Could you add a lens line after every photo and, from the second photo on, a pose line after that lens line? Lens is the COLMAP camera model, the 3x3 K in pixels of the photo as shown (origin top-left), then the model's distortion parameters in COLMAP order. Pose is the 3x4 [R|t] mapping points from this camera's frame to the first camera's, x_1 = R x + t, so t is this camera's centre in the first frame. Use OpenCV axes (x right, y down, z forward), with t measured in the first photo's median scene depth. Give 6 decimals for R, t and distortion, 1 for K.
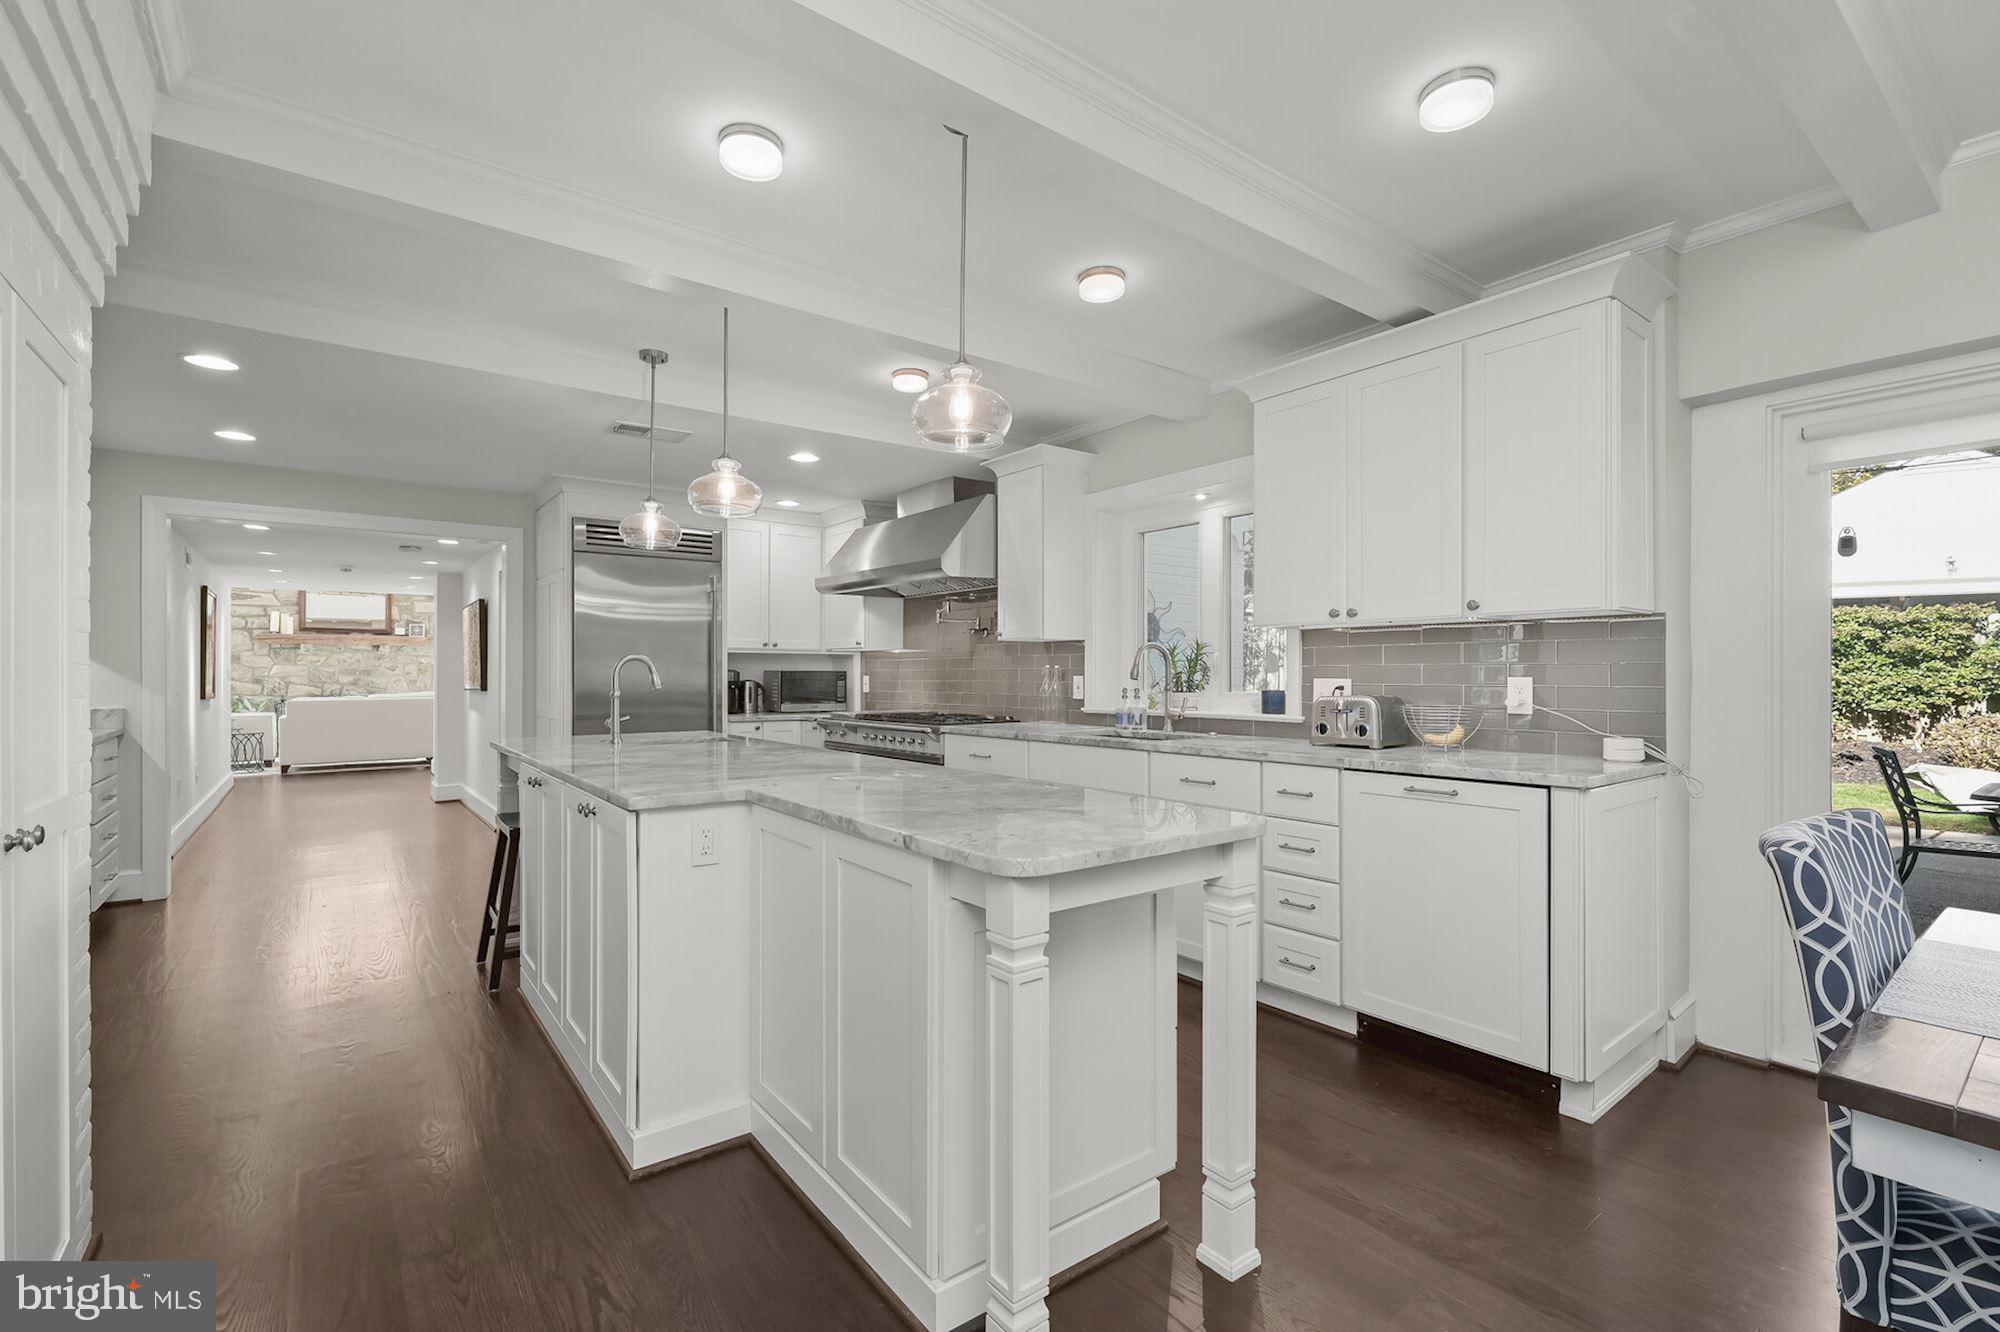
lens RADIAL K [[905.4, 0, 997.3], [0, 905.4, 669.7], [0, 0, 1]] dist [0.014790, 0.000317]
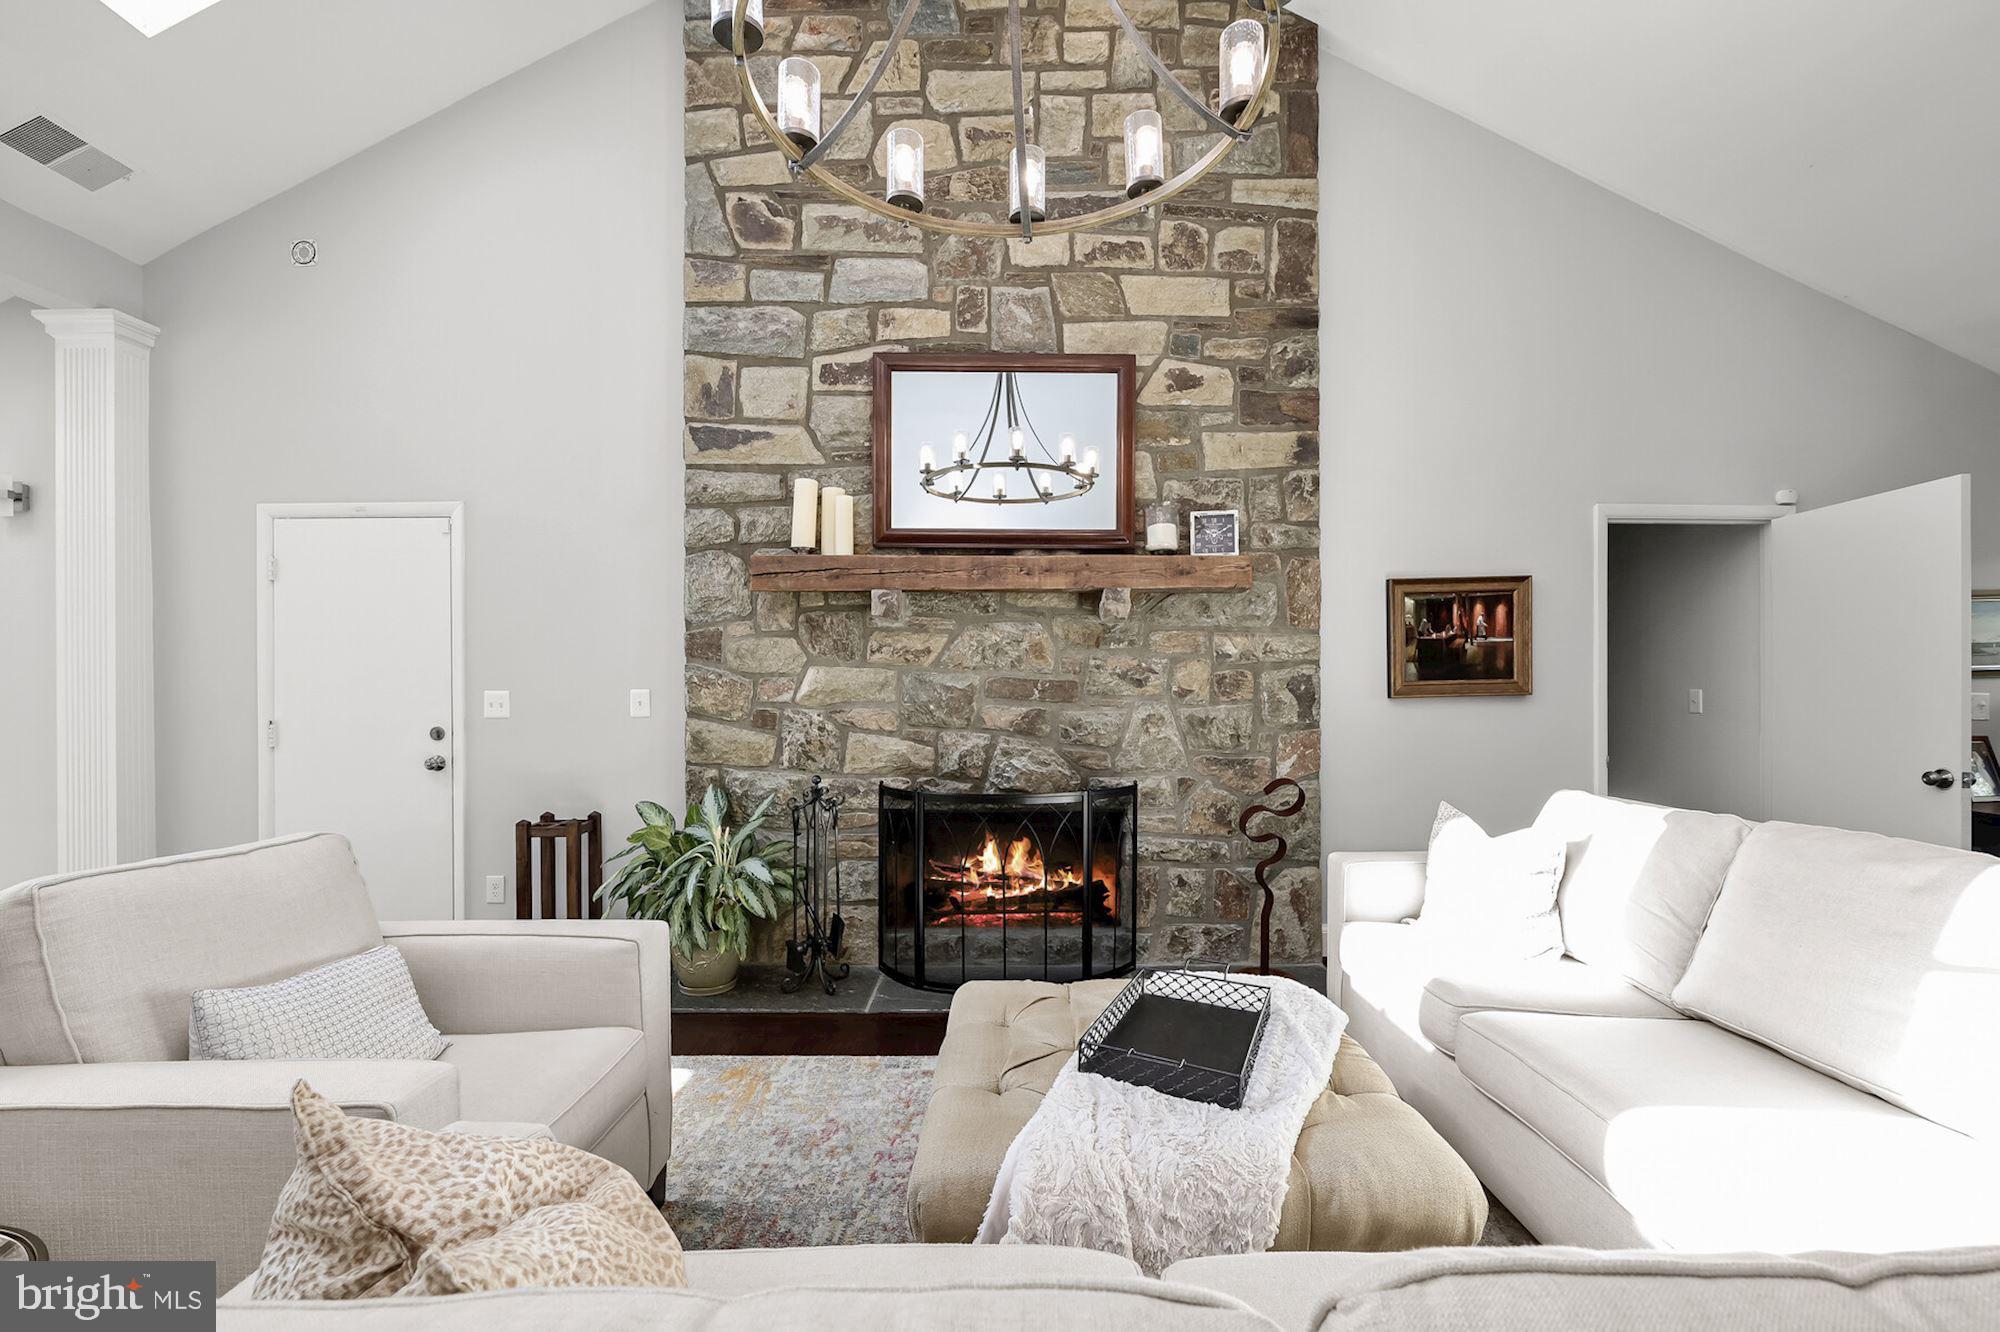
lens RADIAL K [[858.5, 0, 1003.0], [0, 858.5, 676.6], [0, 0, 1]] dist [-0.000310, -0.000002]
pose [[0.793175, -0.002243, -0.608989, -0.568558], [0.002427, 0.999997, -0.000522, -0.001354], [0.608988, -0.001064, 0.793178, 0.813343]]
